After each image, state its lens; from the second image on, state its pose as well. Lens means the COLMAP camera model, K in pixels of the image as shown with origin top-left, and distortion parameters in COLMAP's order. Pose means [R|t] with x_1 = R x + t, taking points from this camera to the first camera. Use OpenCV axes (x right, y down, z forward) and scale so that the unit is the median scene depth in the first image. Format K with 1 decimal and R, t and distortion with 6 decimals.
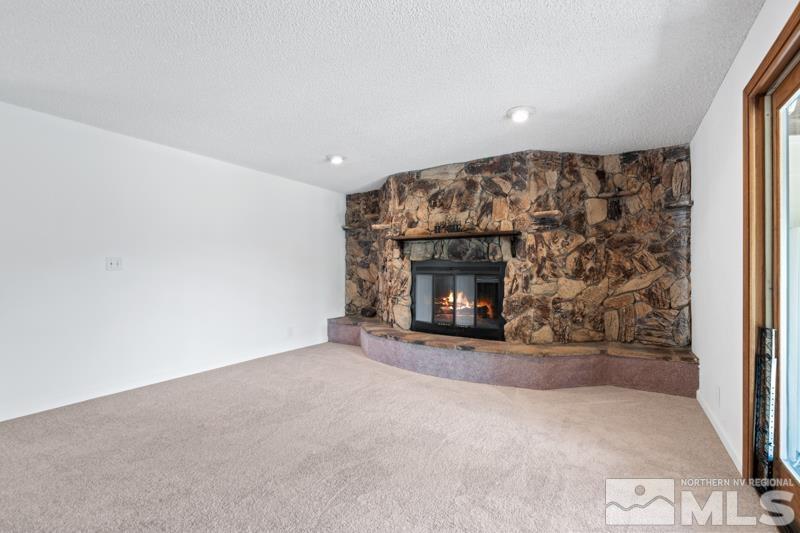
lens RADIAL K [[347.3, 0, 402.5], [0, 347.3, 267.1], [0, 0, 1]] dist [-0.001038, -0.000365]
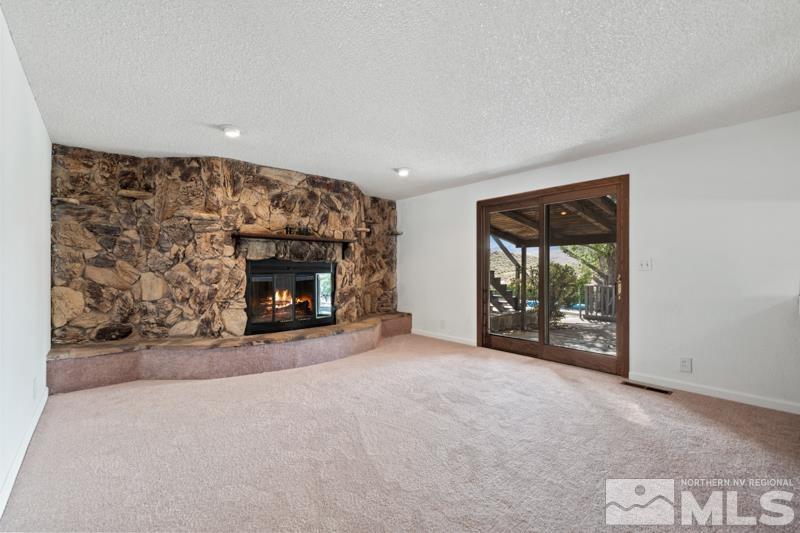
lens RADIAL K [[347.3, 0, 402.5], [0, 347.3, 267.1], [0, 0, 1]] dist [-0.001038, -0.000365]
pose [[0.278797, 0.000365, 0.960350, -0.789819], [-0.005213, 0.999986, 0.001133, -0.001404], [-0.960336, -0.005322, 0.278795, 0.366871]]
